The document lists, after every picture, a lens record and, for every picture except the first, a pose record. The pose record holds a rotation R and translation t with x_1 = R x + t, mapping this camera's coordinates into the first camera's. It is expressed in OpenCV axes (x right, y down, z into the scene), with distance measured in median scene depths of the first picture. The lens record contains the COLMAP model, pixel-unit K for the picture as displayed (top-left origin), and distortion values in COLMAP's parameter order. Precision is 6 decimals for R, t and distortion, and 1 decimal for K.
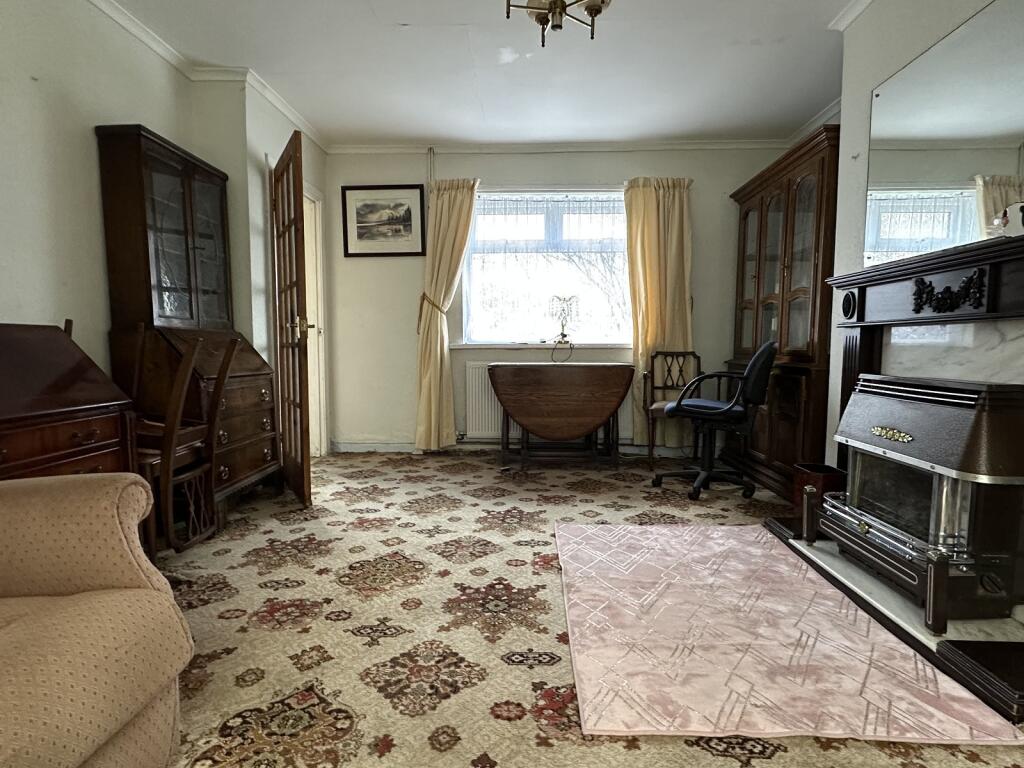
lens RADIAL K [[548.4, 0, 509.5], [0, 548.4, 389.0], [0, 0, 1]] dist [-0.003279, 0.000341]
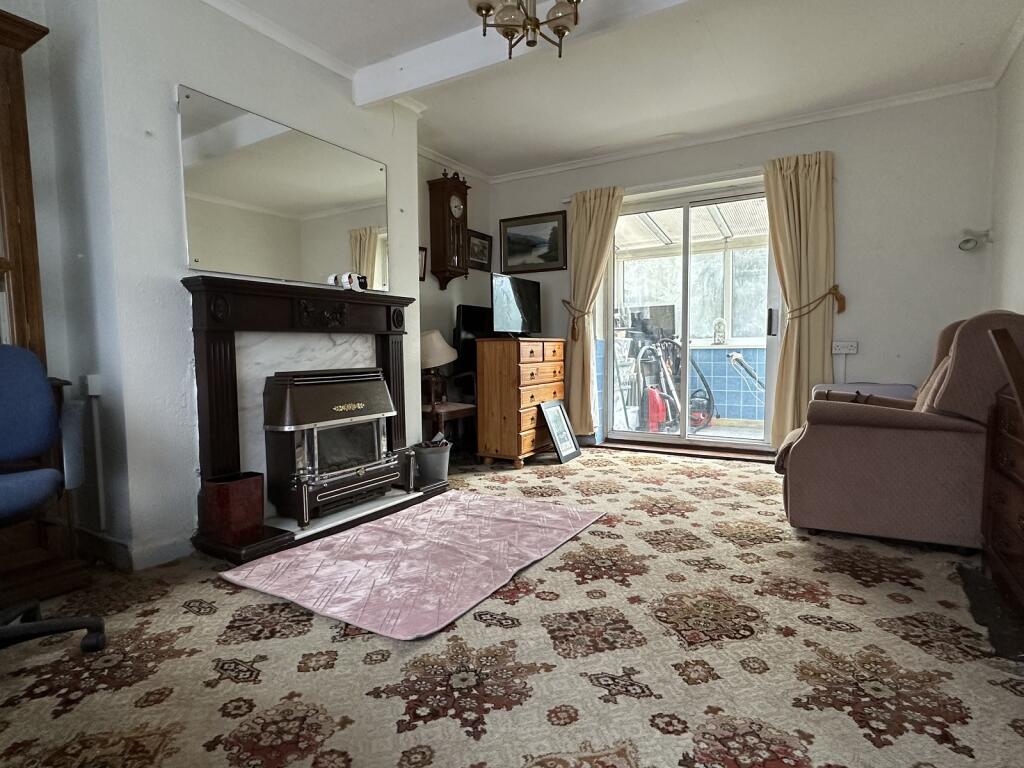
lens RADIAL K [[548.4, 0, 511.8], [0, 548.4, 383.7], [0, 0, 1]] dist [-0.003279, 0.000341]
pose [[-0.871648, -0.023805, 0.489554, -0.361925], [0.049363, 0.989477, 0.136006, -0.137918], [-0.487640, 0.142715, -0.861301, 1.763846]]
